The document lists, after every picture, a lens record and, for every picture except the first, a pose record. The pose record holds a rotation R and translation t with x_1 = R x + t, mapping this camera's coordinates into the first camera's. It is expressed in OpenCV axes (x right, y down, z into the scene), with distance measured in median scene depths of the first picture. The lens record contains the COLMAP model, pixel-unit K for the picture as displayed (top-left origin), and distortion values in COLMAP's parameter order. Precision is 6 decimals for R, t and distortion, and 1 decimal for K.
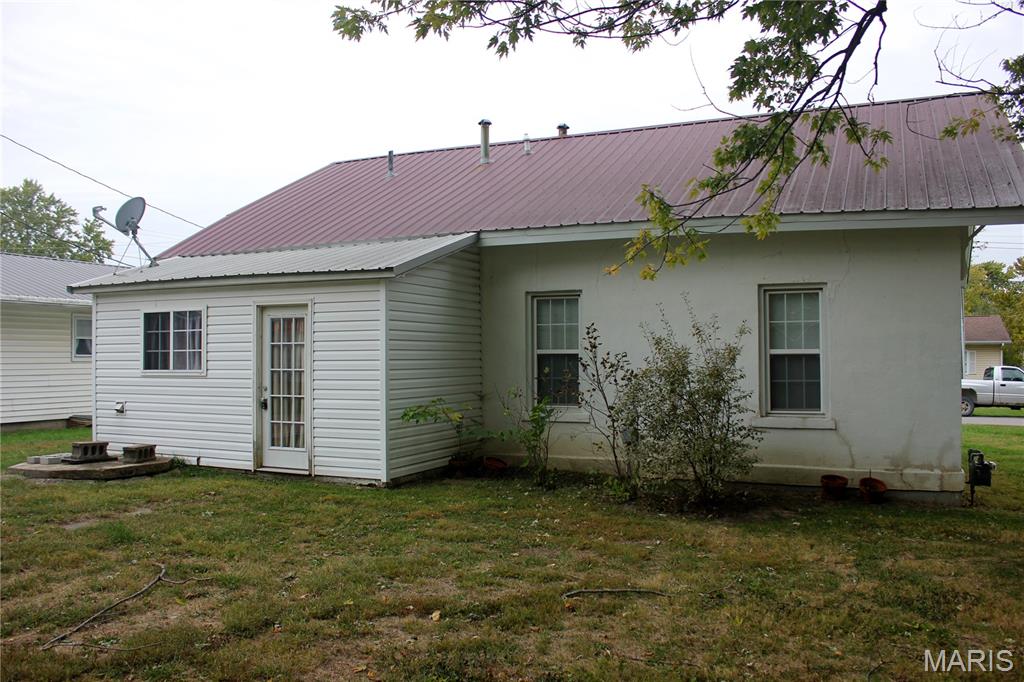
lens RADIAL K [[860.4, 0, 510.0], [0, 860.4, 353.5], [0, 0, 1]] dist [-0.165265, 0.143891]
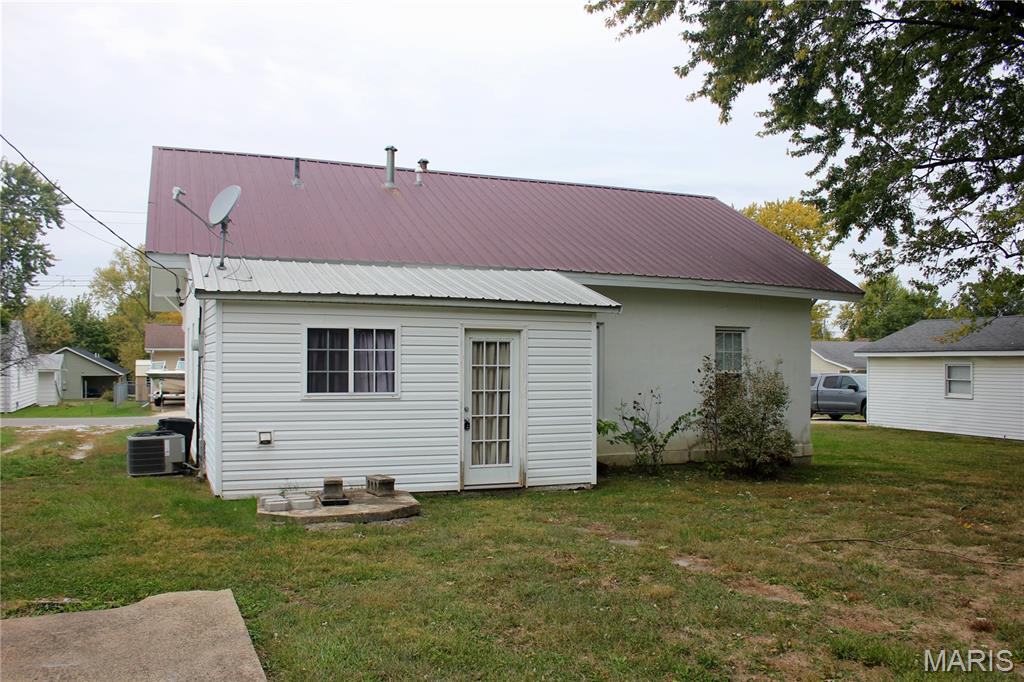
lens RADIAL K [[860.4, 0, 510.0], [0, 860.4, 353.5], [0, 0, 1]] dist [-0.165265, 0.143891]
pose [[0.675167, 0.013184, 0.737547, -1.025528], [-0.013824, 0.999891, -0.005219, -0.021517], [-0.737536, -0.006672, 0.675275, 0.262448]]
